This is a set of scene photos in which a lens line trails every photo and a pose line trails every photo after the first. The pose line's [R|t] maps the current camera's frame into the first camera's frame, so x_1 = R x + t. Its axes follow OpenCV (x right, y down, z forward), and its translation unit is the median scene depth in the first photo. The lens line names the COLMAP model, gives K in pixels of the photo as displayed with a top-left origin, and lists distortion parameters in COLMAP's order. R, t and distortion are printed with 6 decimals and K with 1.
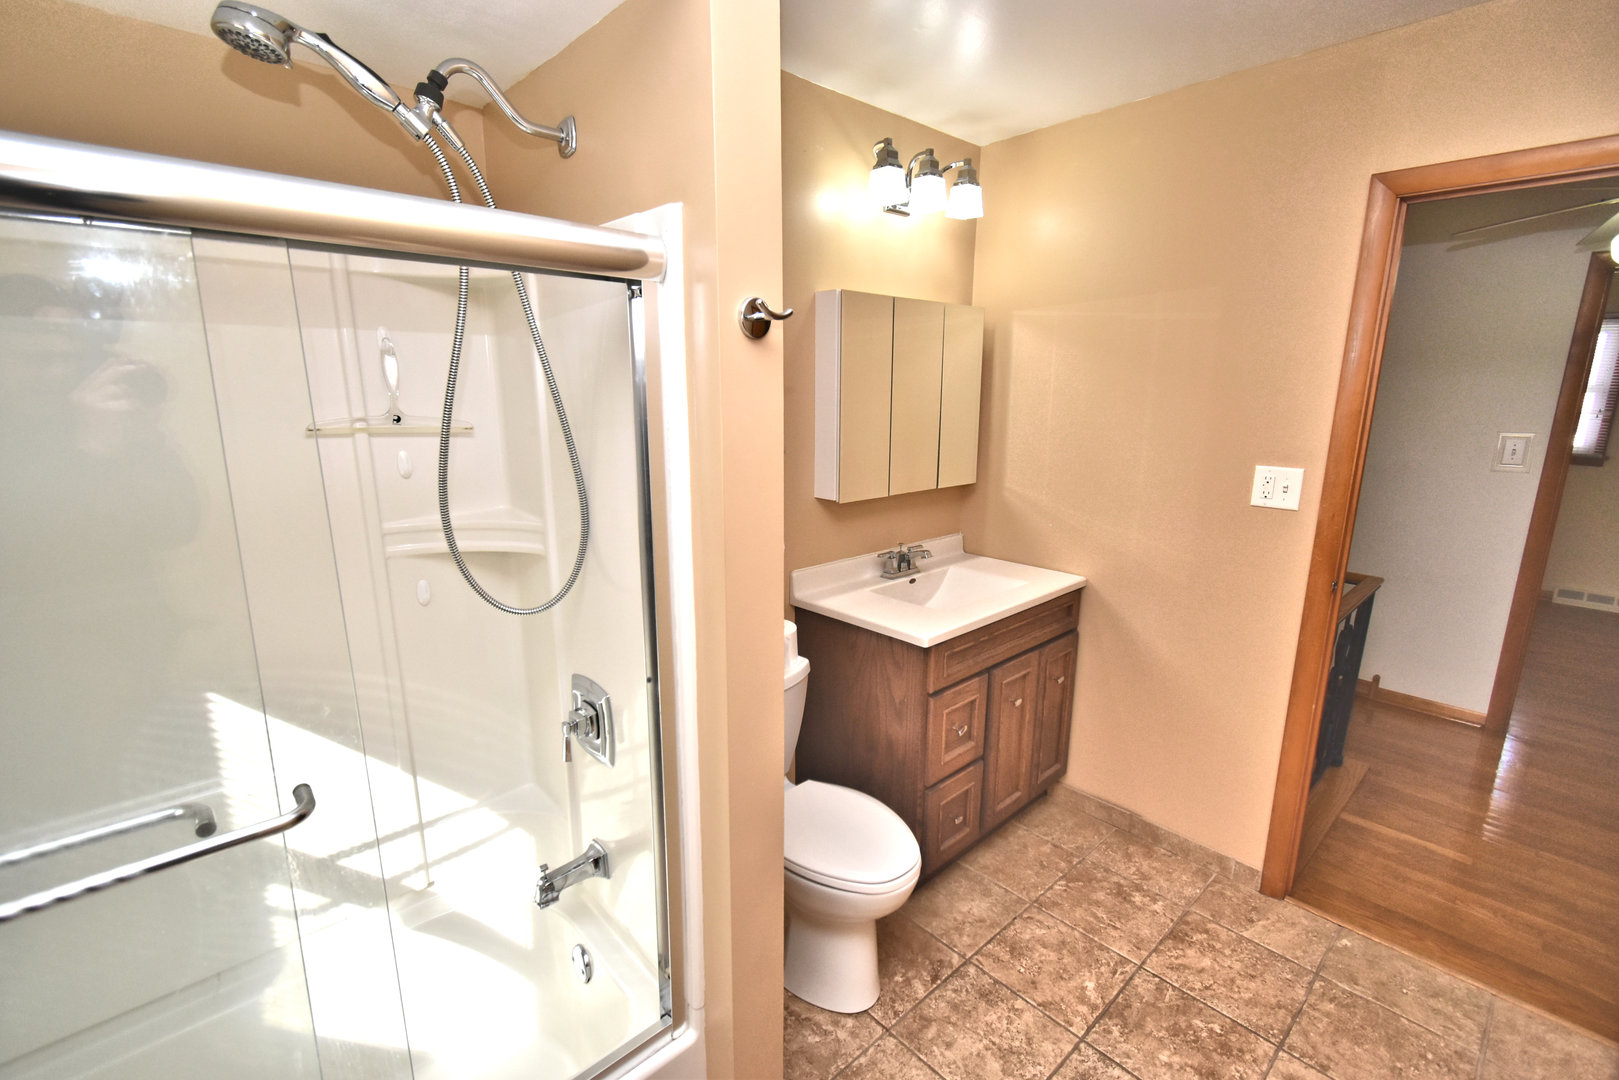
lens RADIAL K [[716.9, 0, 810.9], [0, 716.9, 544.4], [0, 0, 1]] dist [0.002836, 0.000246]
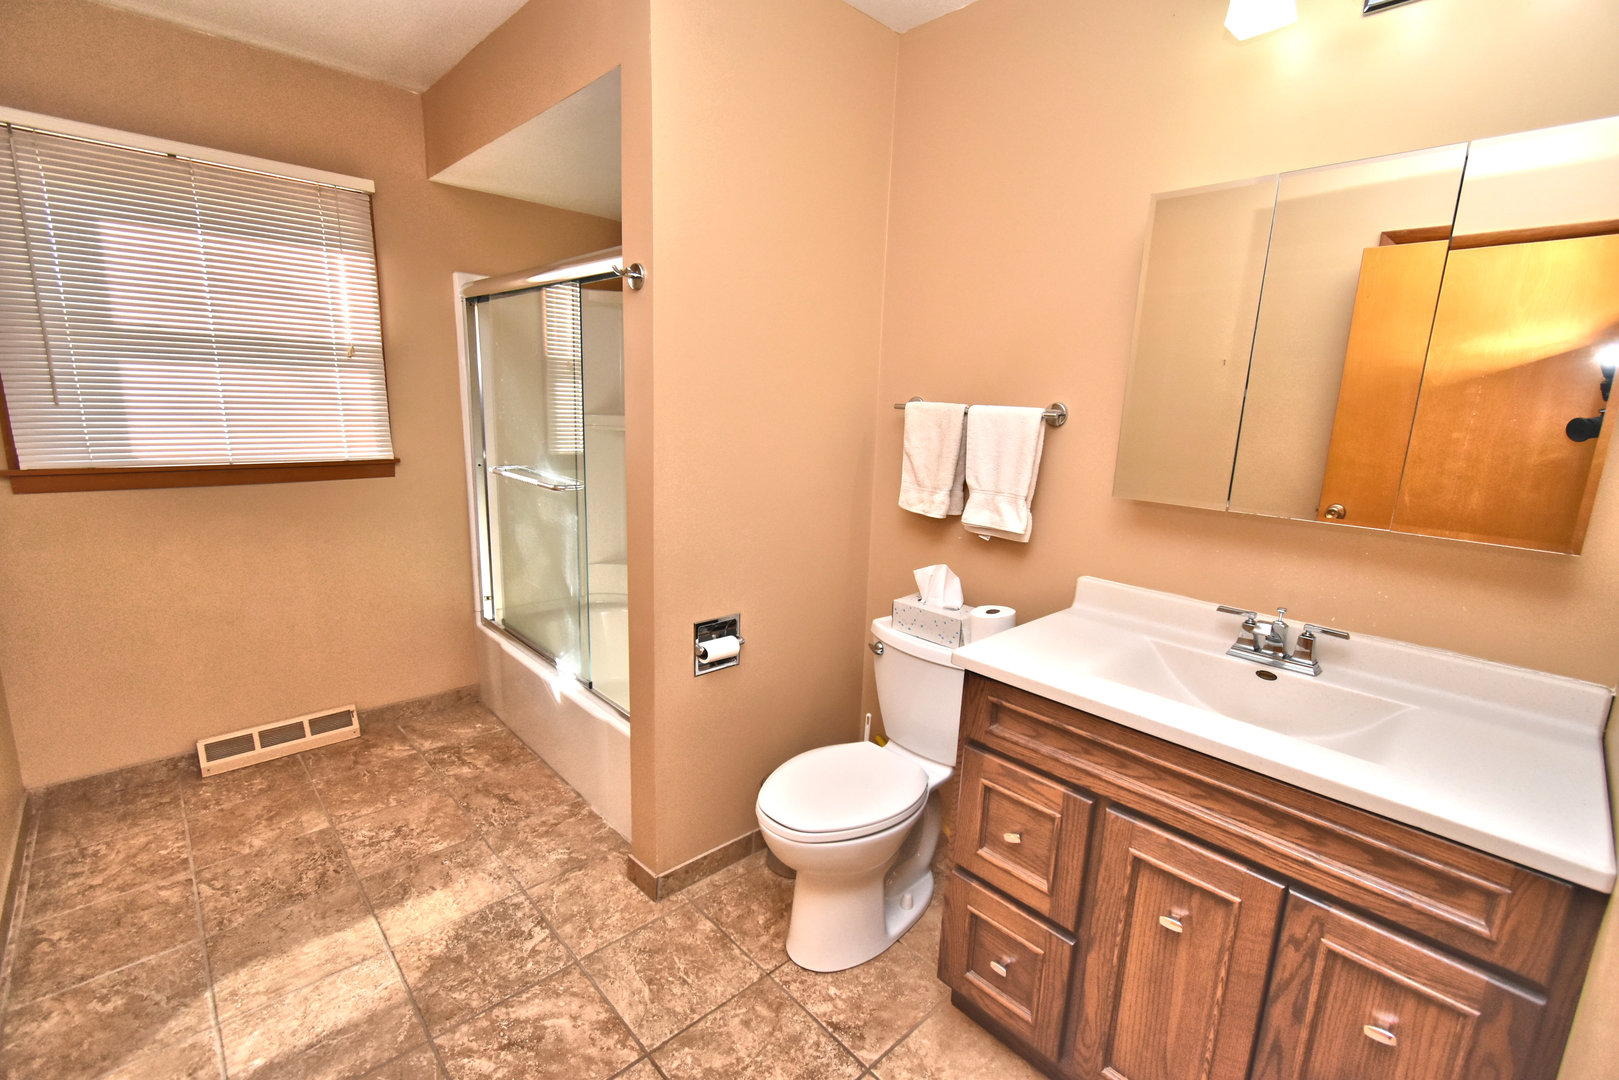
lens RADIAL K [[716.9, 0, 810.9], [0, 716.9, 544.4], [0, 0, 1]] dist [0.002836, 0.000246]
pose [[0.008201, 0.198359, -0.980095, 0.925453], [-0.256279, 0.947809, 0.189681, -0.085544], [0.966568, 0.249623, 0.058608, 0.820138]]
